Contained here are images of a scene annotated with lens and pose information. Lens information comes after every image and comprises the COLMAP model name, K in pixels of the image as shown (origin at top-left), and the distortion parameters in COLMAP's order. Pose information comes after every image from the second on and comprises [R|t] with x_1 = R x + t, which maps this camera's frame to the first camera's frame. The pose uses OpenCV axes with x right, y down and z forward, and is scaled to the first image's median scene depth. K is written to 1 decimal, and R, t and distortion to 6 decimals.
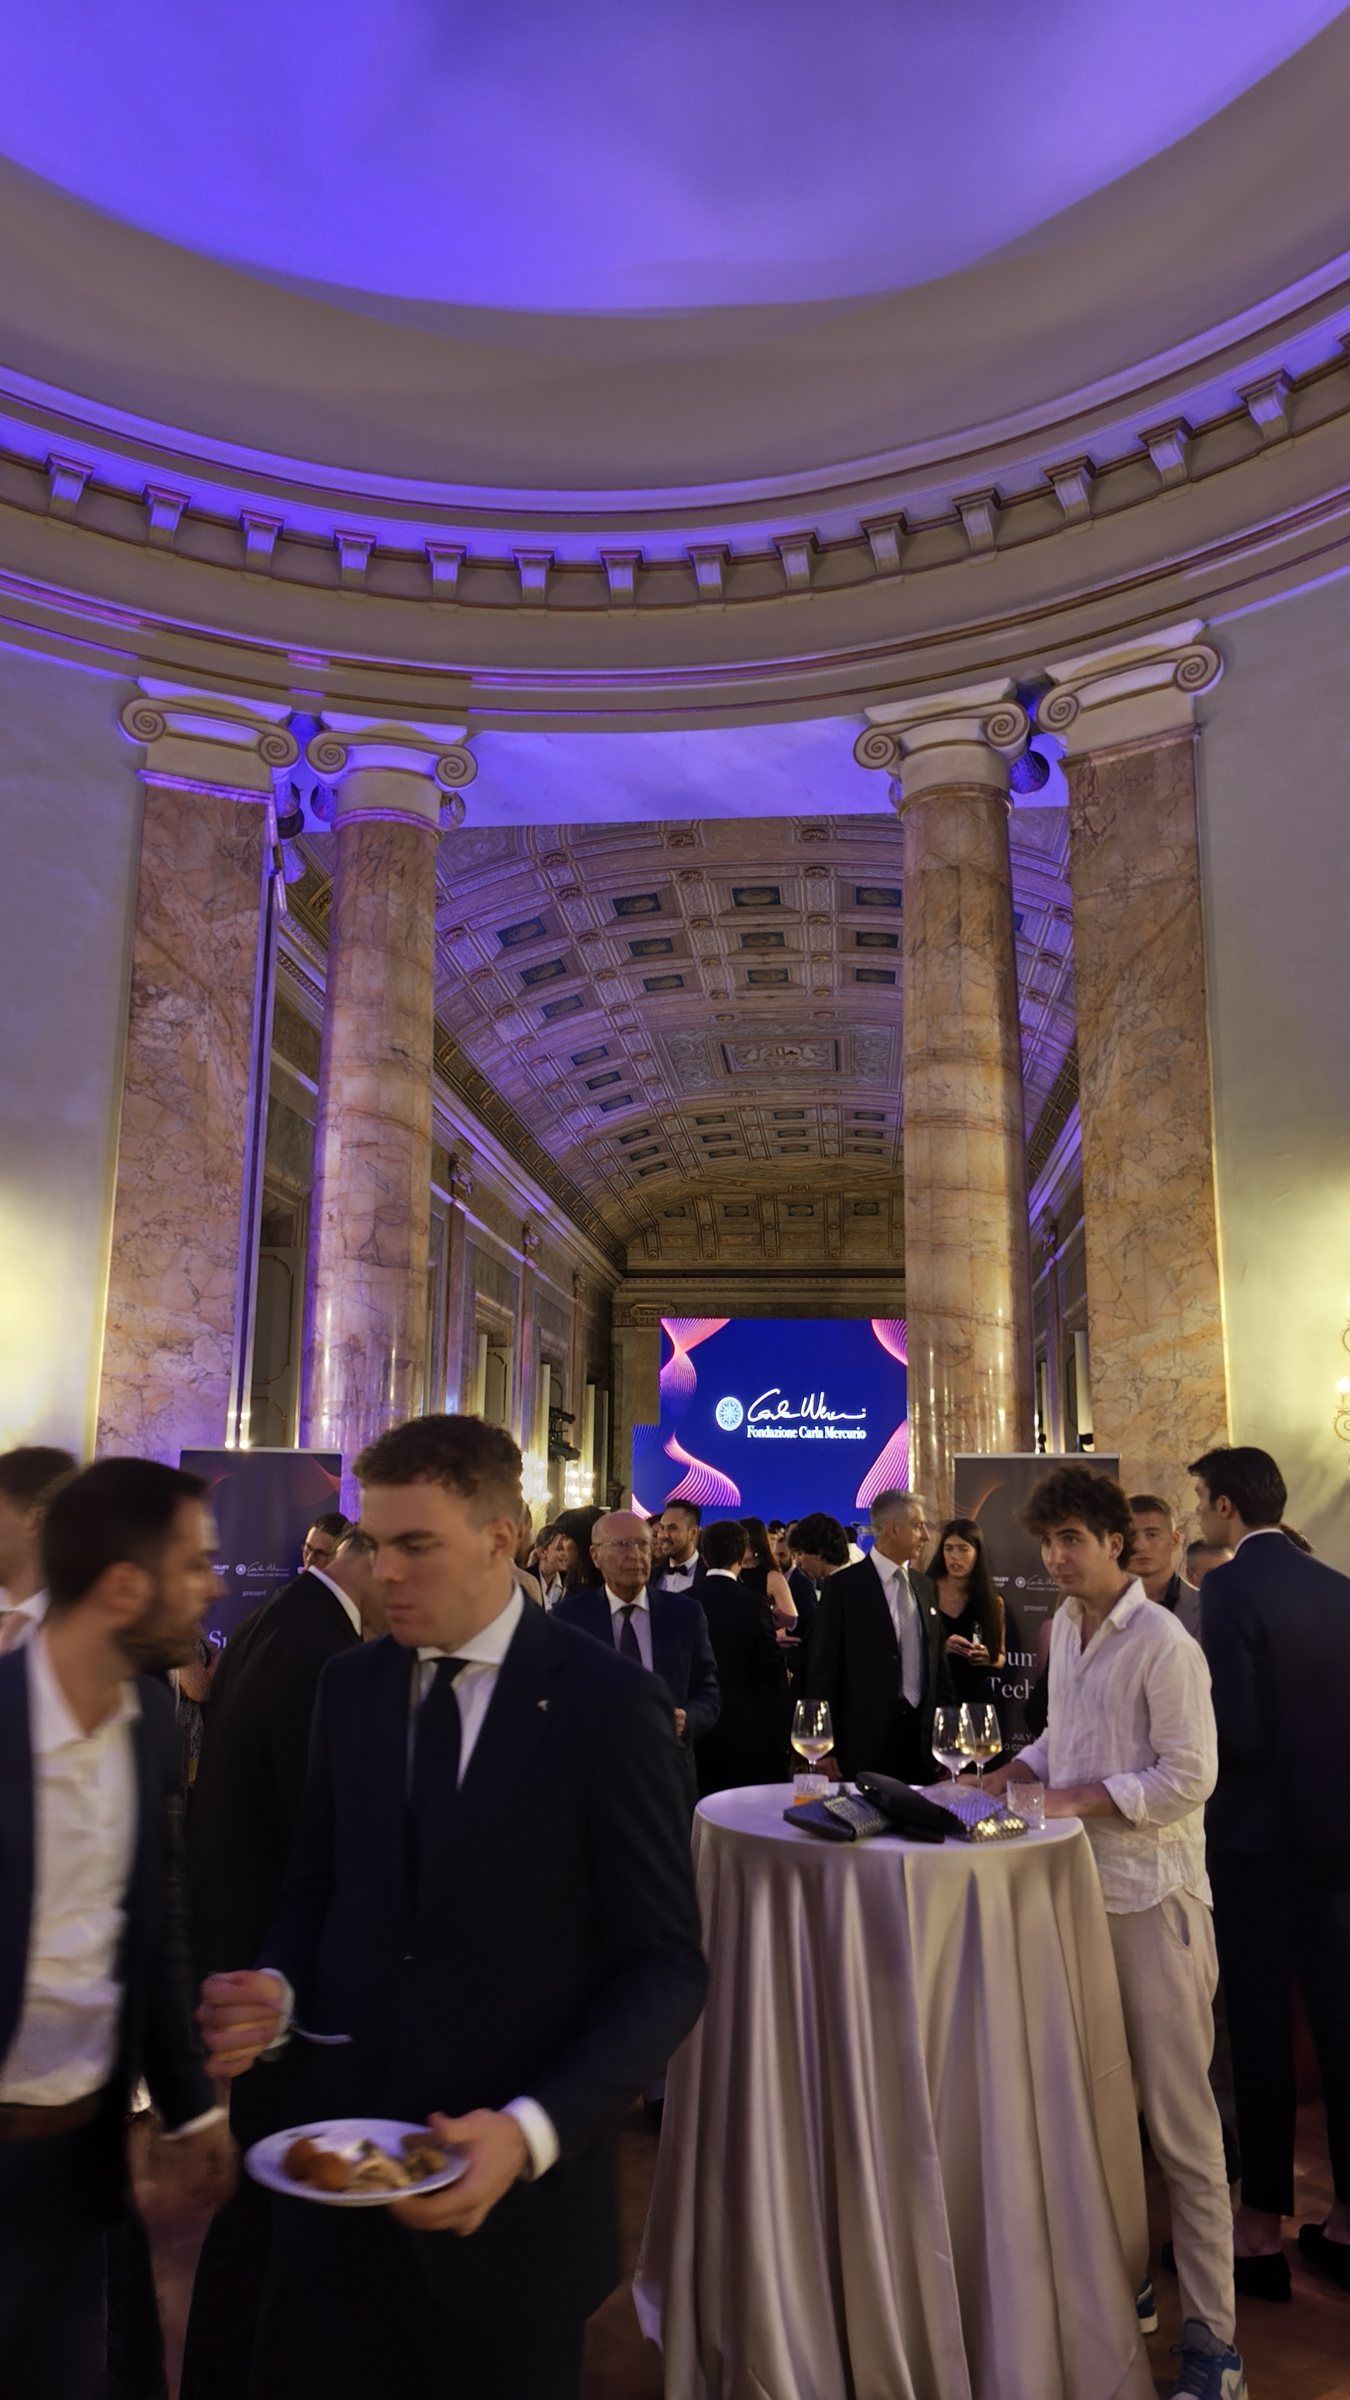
lens RADIAL K [[1623.1, 0, 675.0], [0, 1623.1, 1200.0], [0, 0, 1]] dist [-0.093625, 0.118761]
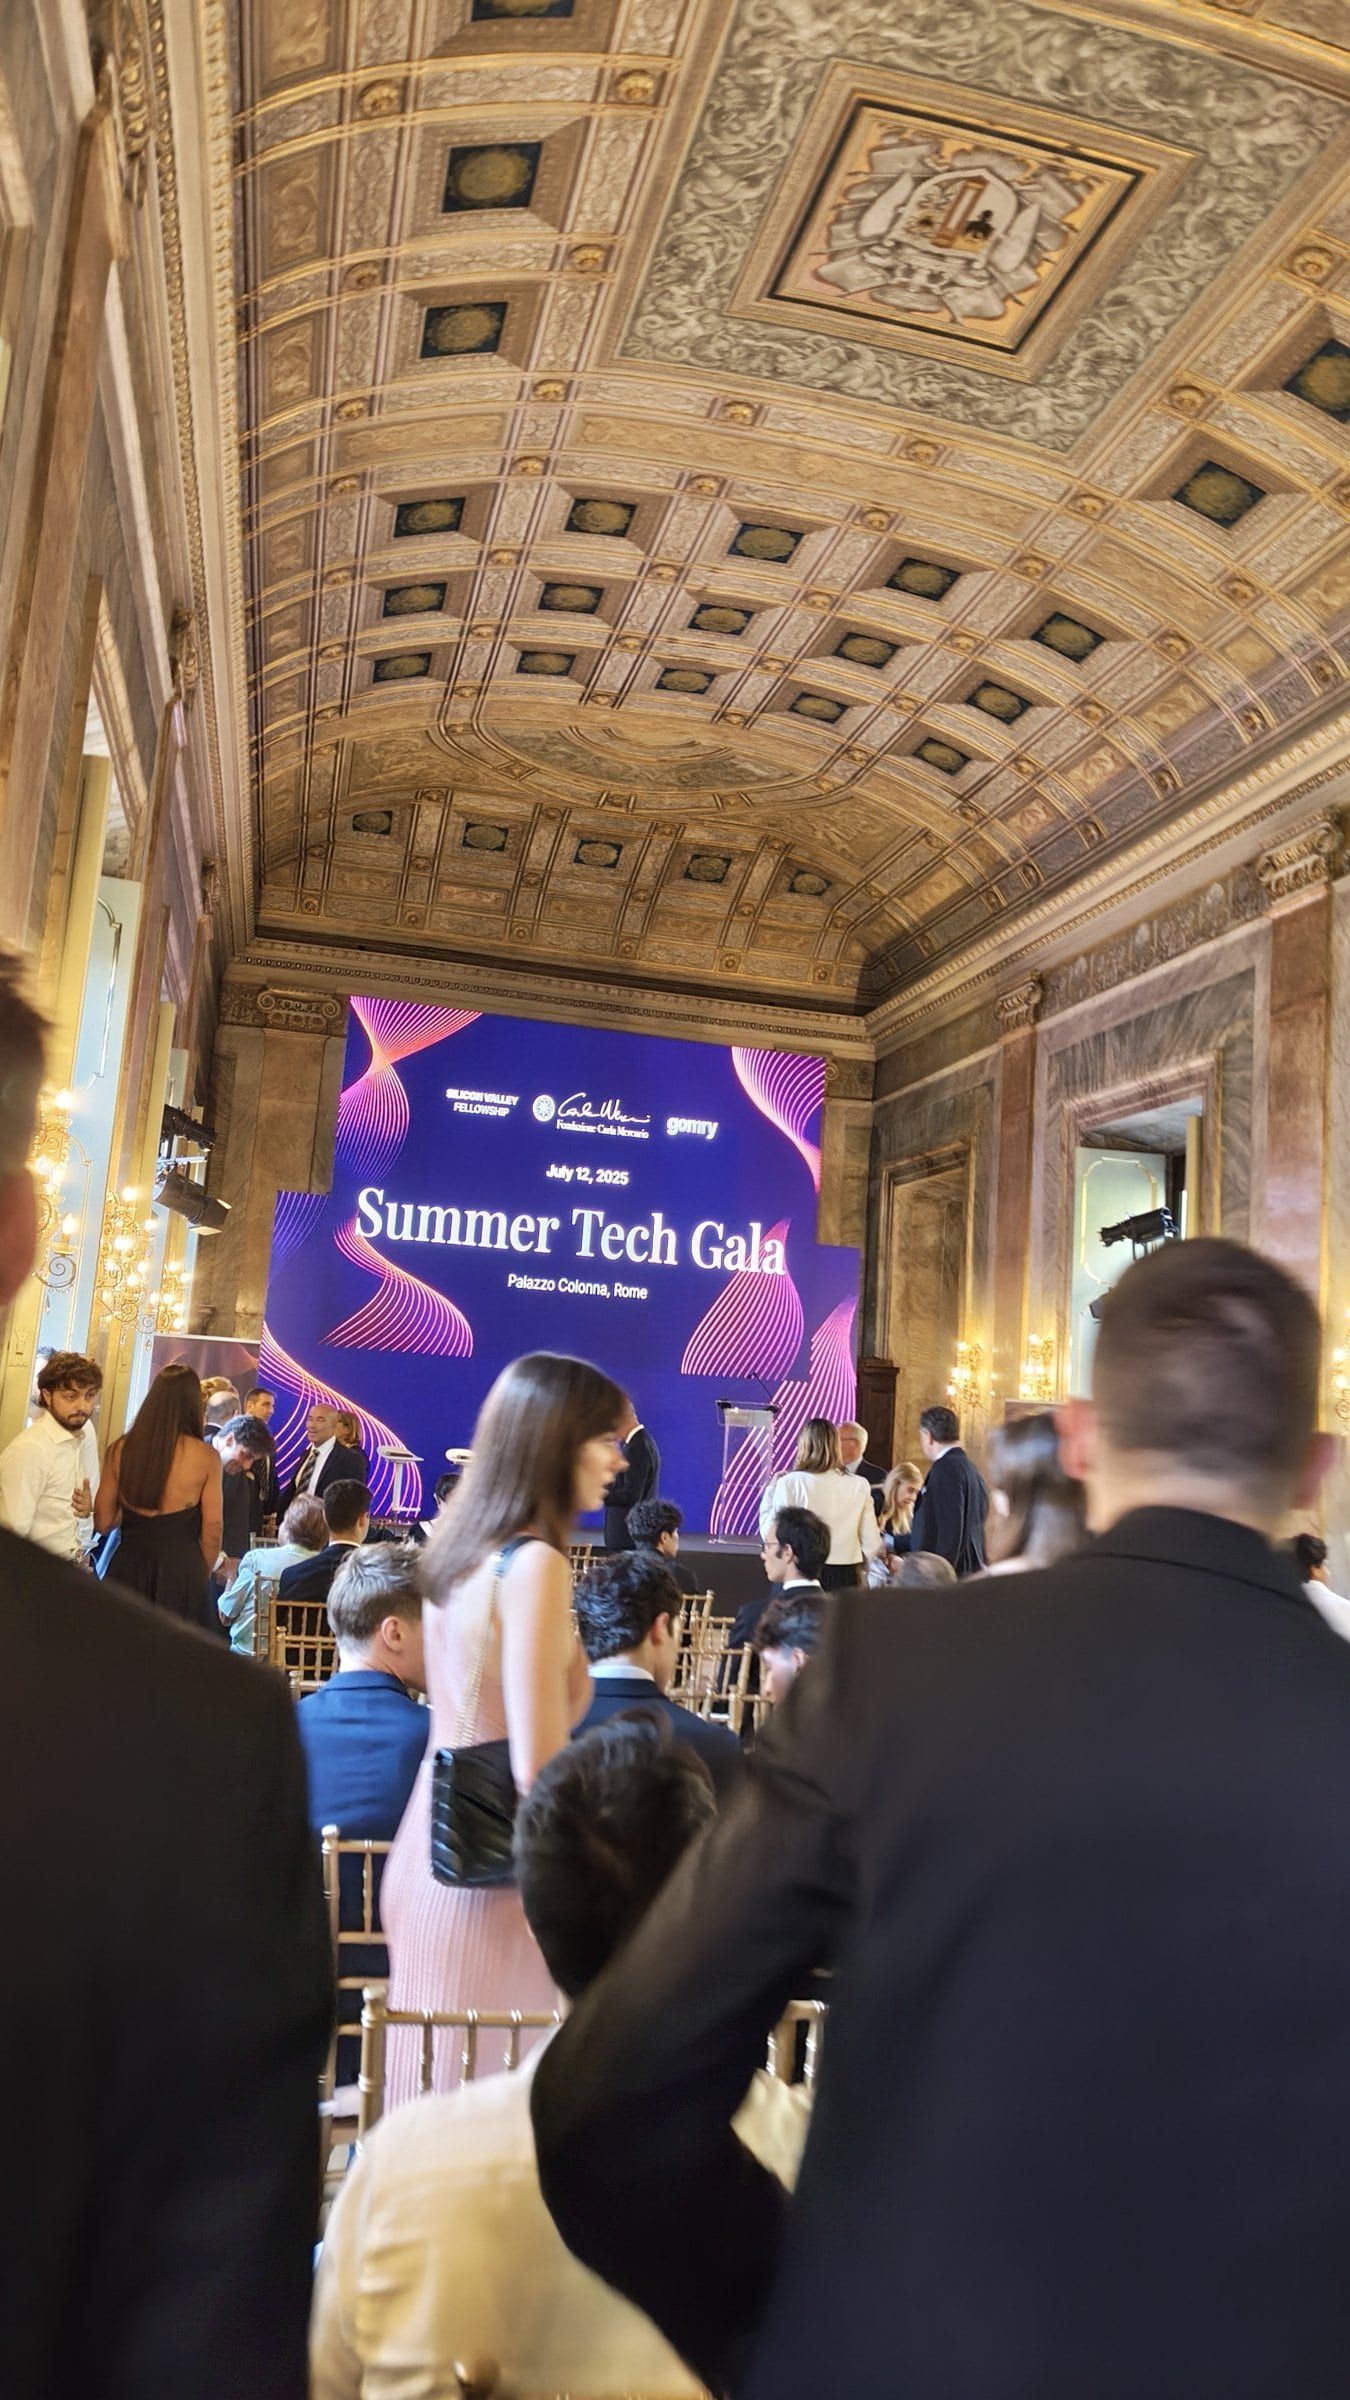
lens RADIAL K [[1593.9, 0, 675.0], [0, 1593.9, 1200.0], [0, 0, 1]] dist [0.001308, 0.002284]
pose [[0.934012, 0.099375, 0.343142, -0.081905], [-0.123439, 0.991144, 0.048956, 0.101937], [-0.335238, -0.088083, 0.938007, 0.480581]]
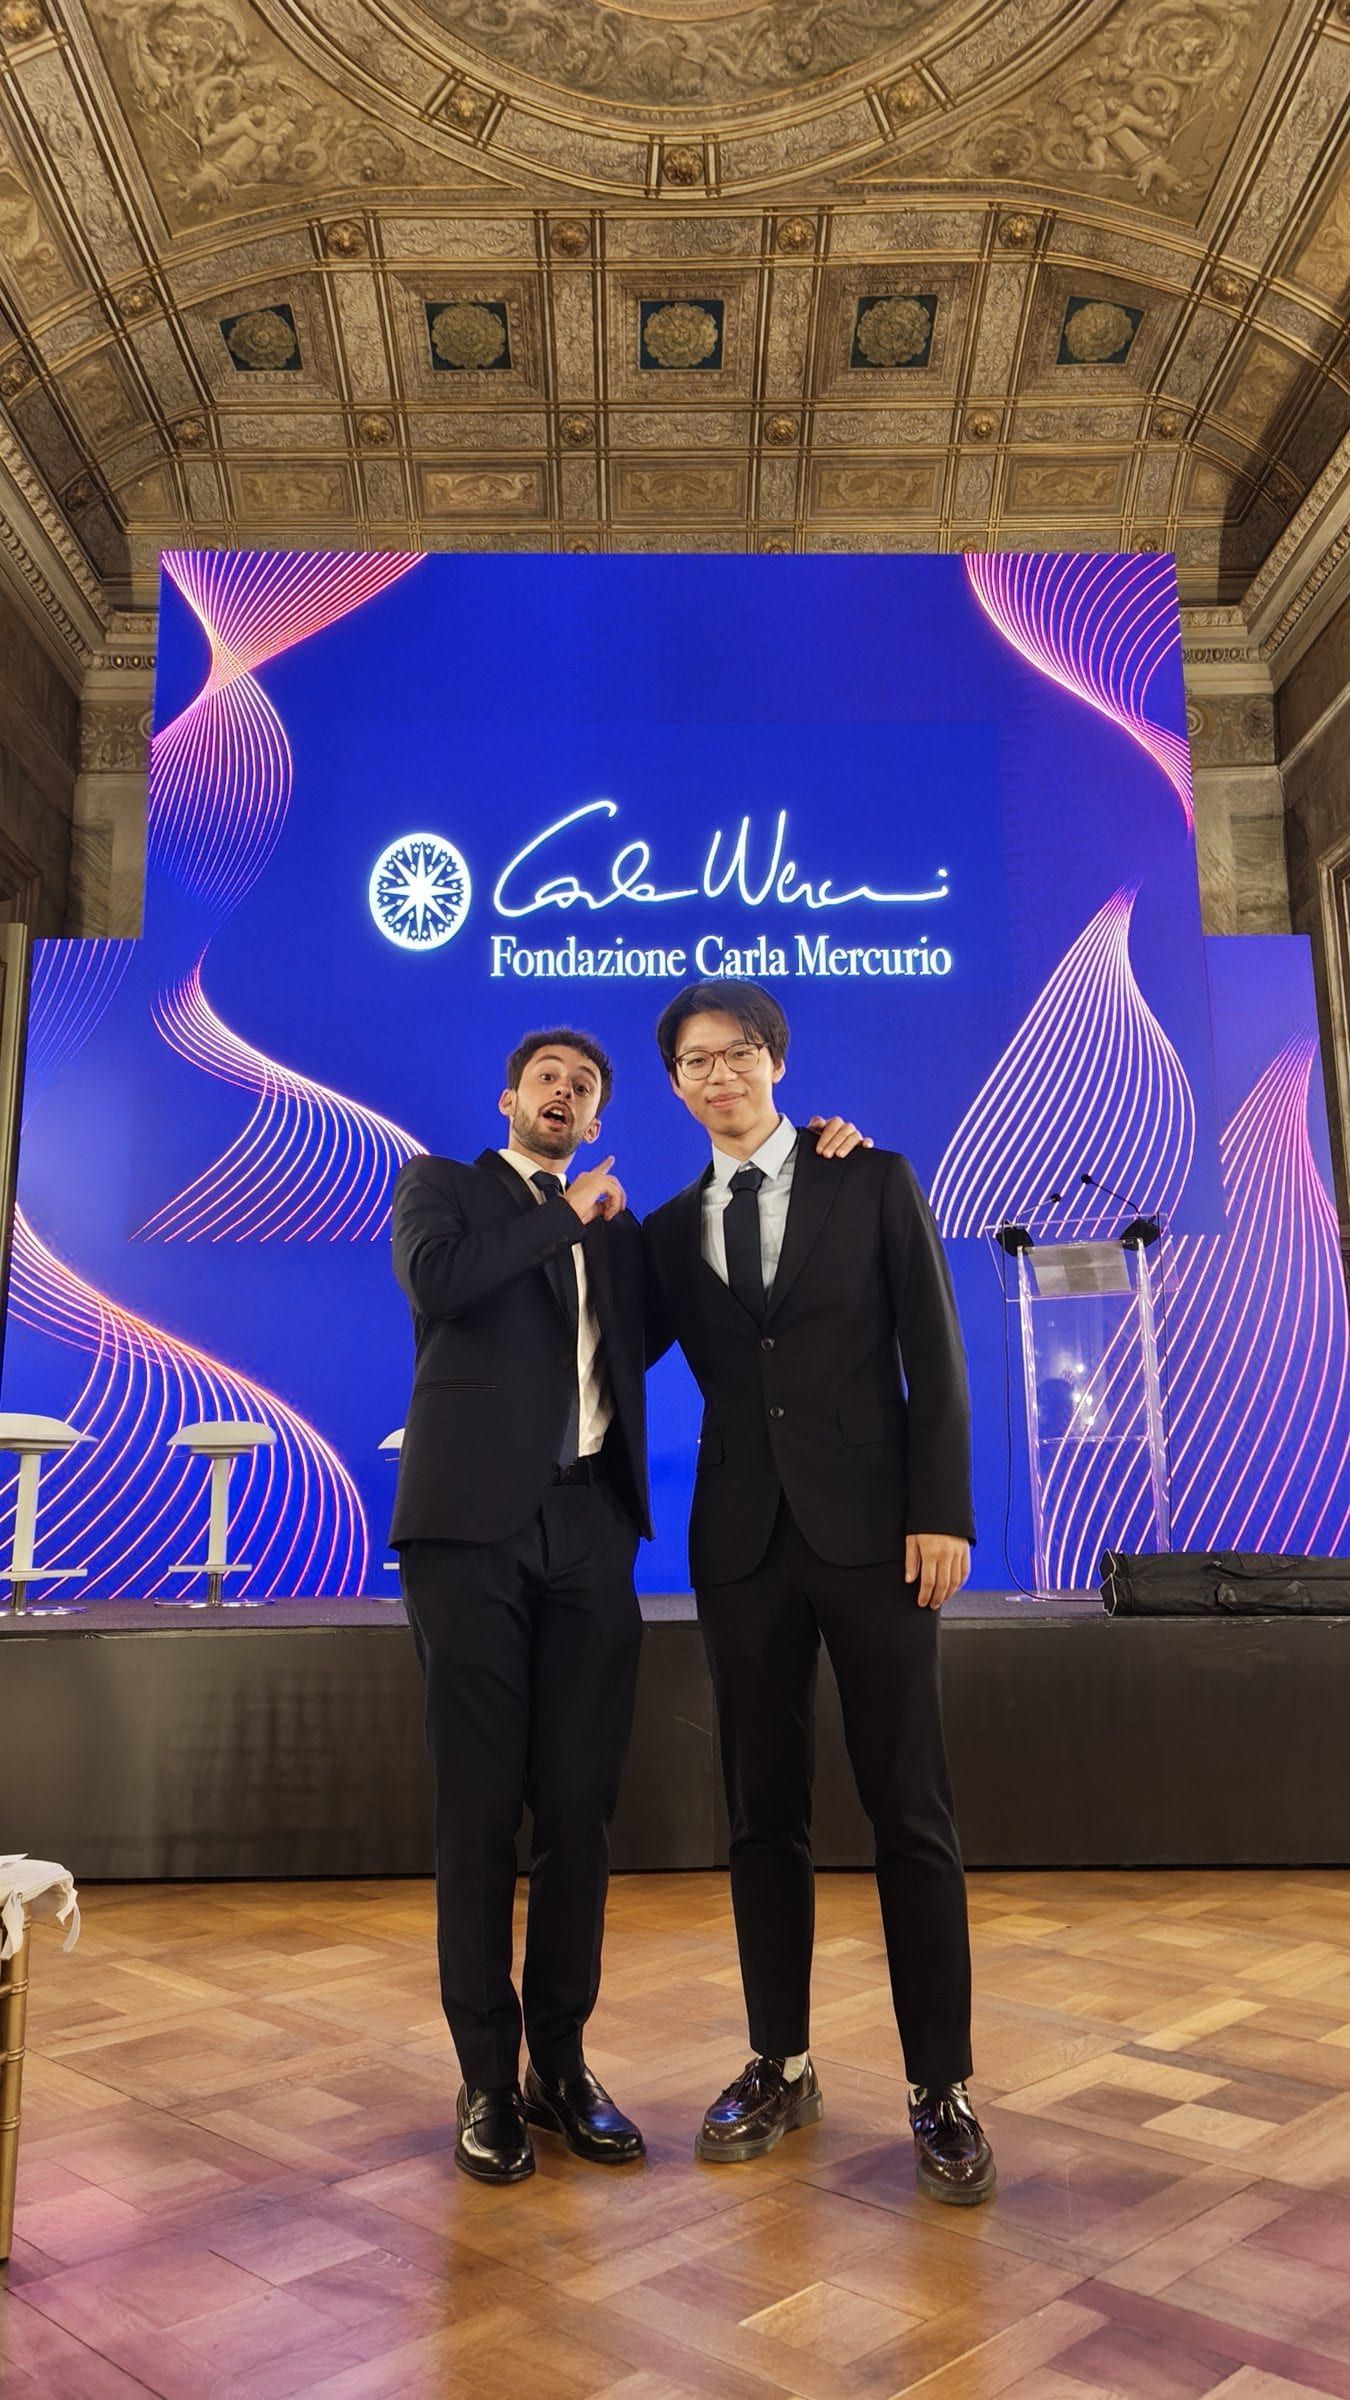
lens RADIAL K [[1626.1, 0, 675.0], [0, 1626.1, 1200.0], [0, 0, 1]] dist [0.020343, -0.001124]
pose [[0.992091, 0.006768, 0.125335, 0.041422], [-0.004815, 0.999862, -0.015874, 0.183799], [-0.125425, 0.015145, 0.991987, 0.738516]]
